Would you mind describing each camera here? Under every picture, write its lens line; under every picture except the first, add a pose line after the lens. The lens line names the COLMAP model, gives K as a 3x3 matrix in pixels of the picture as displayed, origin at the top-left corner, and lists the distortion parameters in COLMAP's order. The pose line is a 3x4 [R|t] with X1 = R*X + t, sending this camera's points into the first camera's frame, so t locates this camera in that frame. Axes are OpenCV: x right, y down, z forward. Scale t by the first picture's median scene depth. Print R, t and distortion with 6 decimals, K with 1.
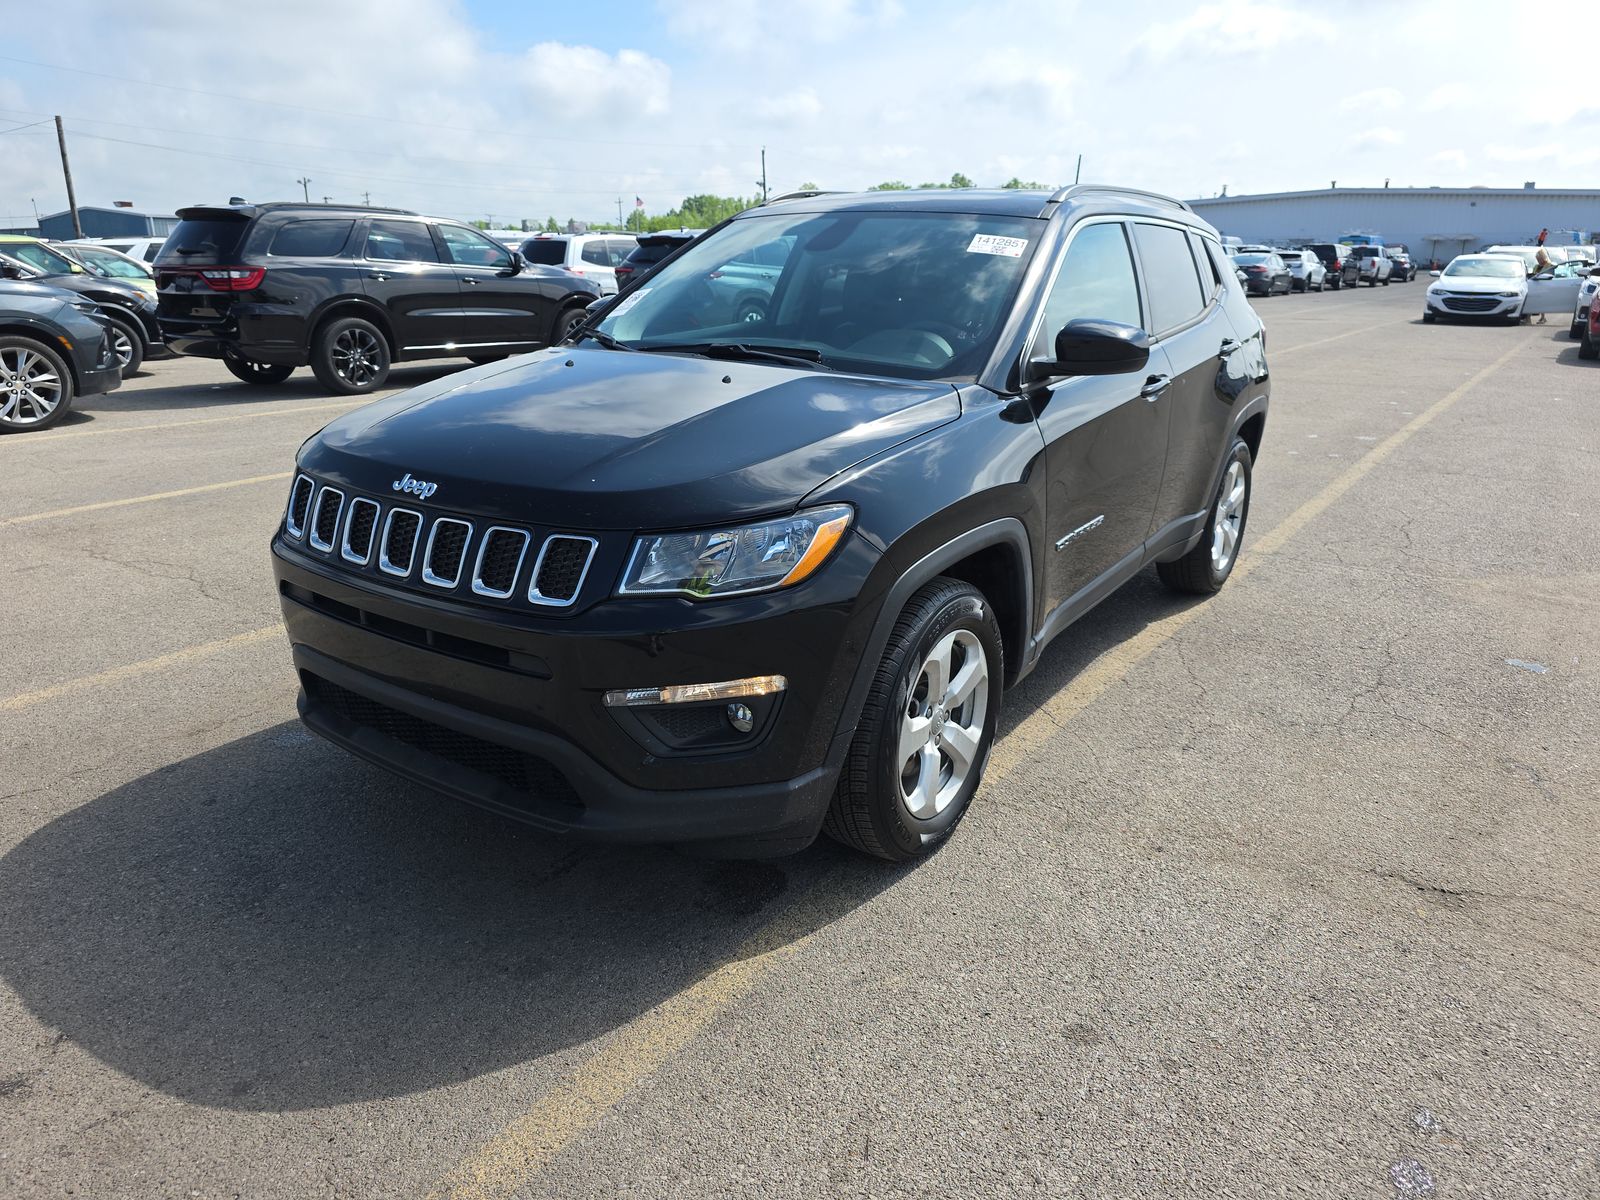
lens RADIAL K [[1140.3, 0, 799.4], [0, 1140.3, 551.3], [0, 0, 1]] dist [-0.005406, -0.001181]
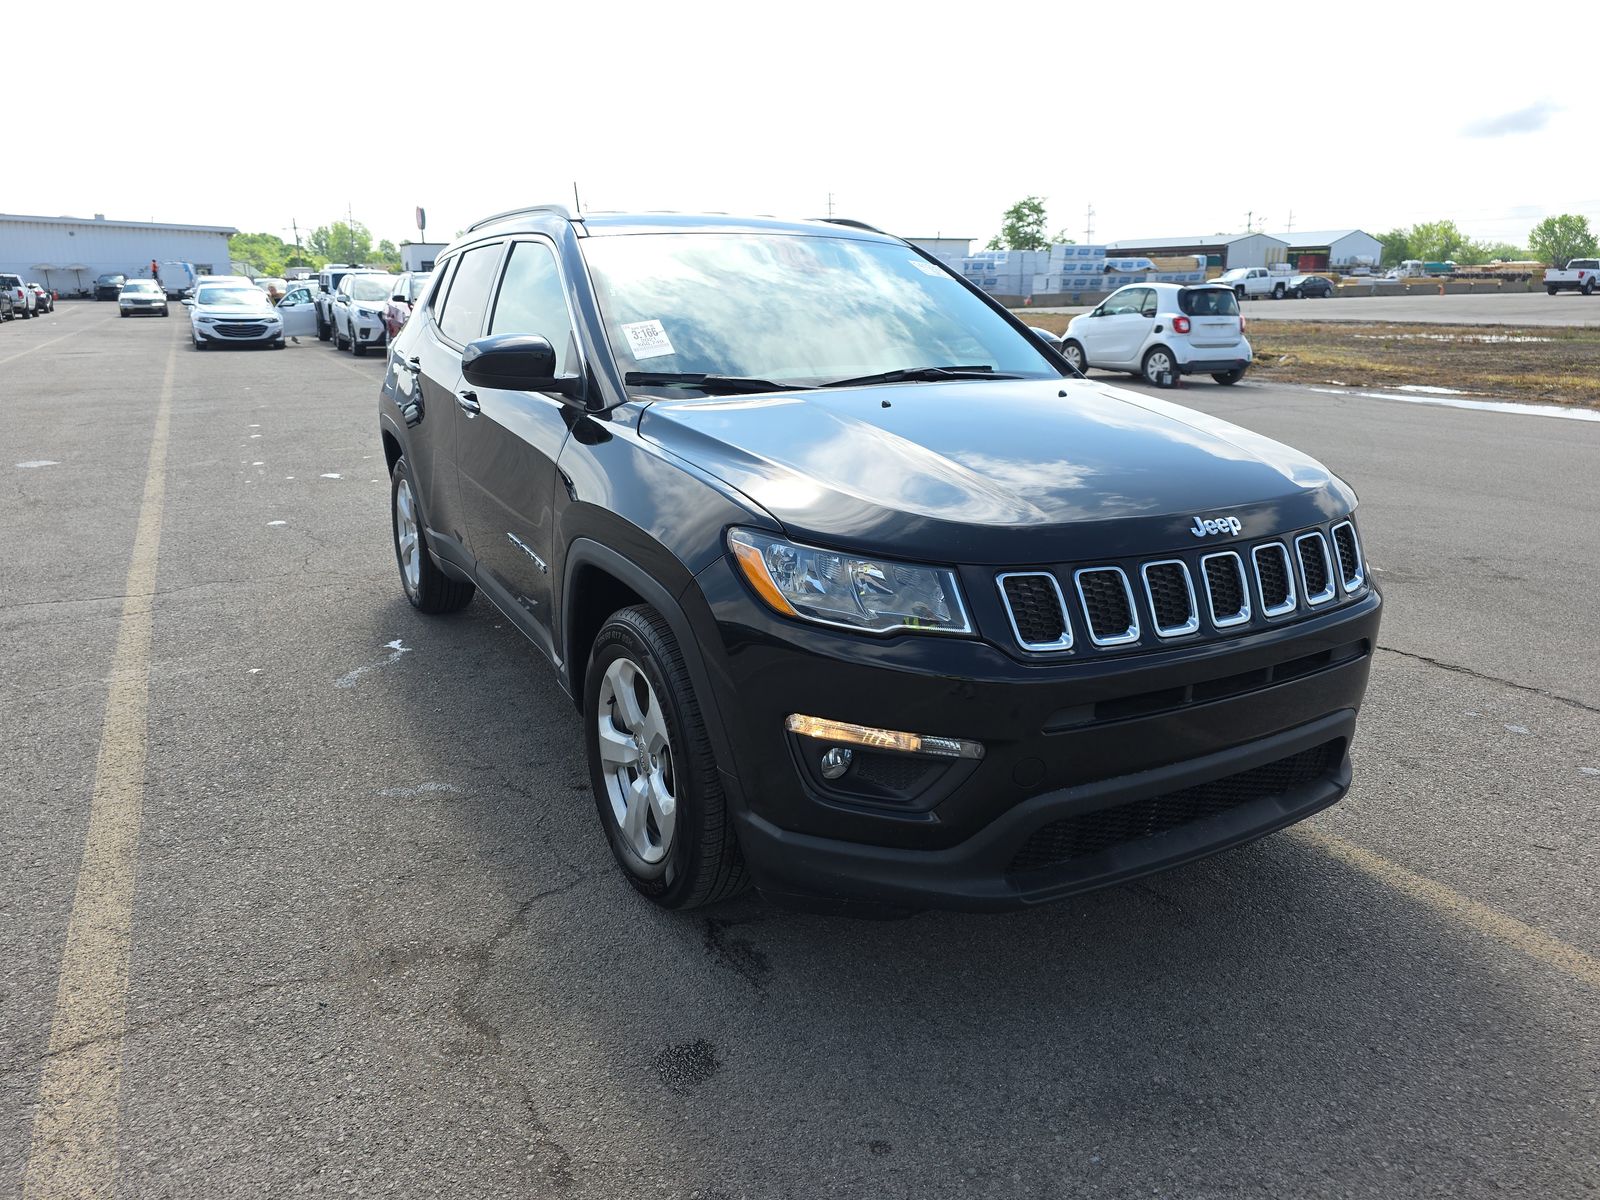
lens RADIAL K [[1074.9, 0, 800.0], [0, 1074.9, 600.0], [0, 0, 1]] dist [0.058804, -0.052043]
pose [[0.412659, -0.251337, 0.875524, -0.145459], [0.229765, 0.958819, 0.166954, -0.025376], [-0.881431, 0.132269, 0.453414, 0.109590]]
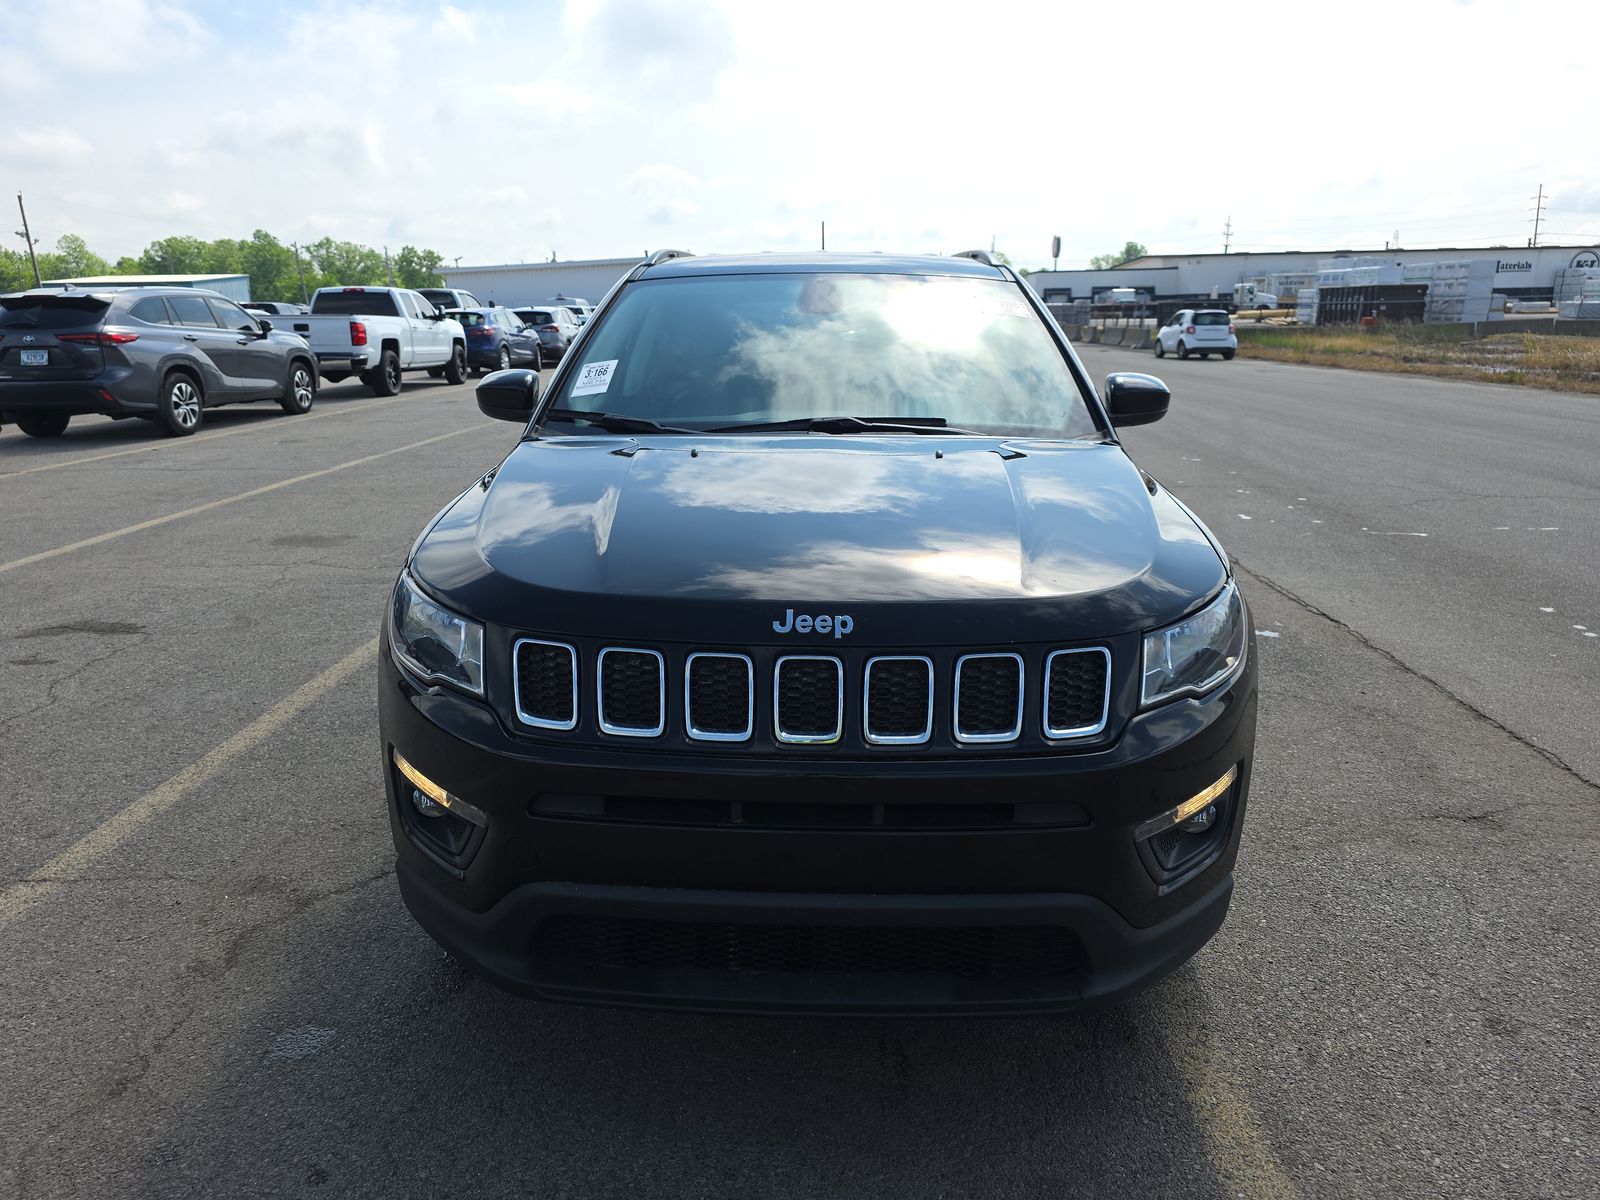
lens RADIAL K [[1076.6, 0, 800.0], [0, 1076.6, 600.0], [0, 0, 1]] dist [0.092317, -0.102690]
pose [[0.833451, -0.144548, 0.533353, -0.085635], [0.144792, 0.988585, 0.041663, -0.011891], [-0.533287, 0.042501, 0.844866, 0.050135]]
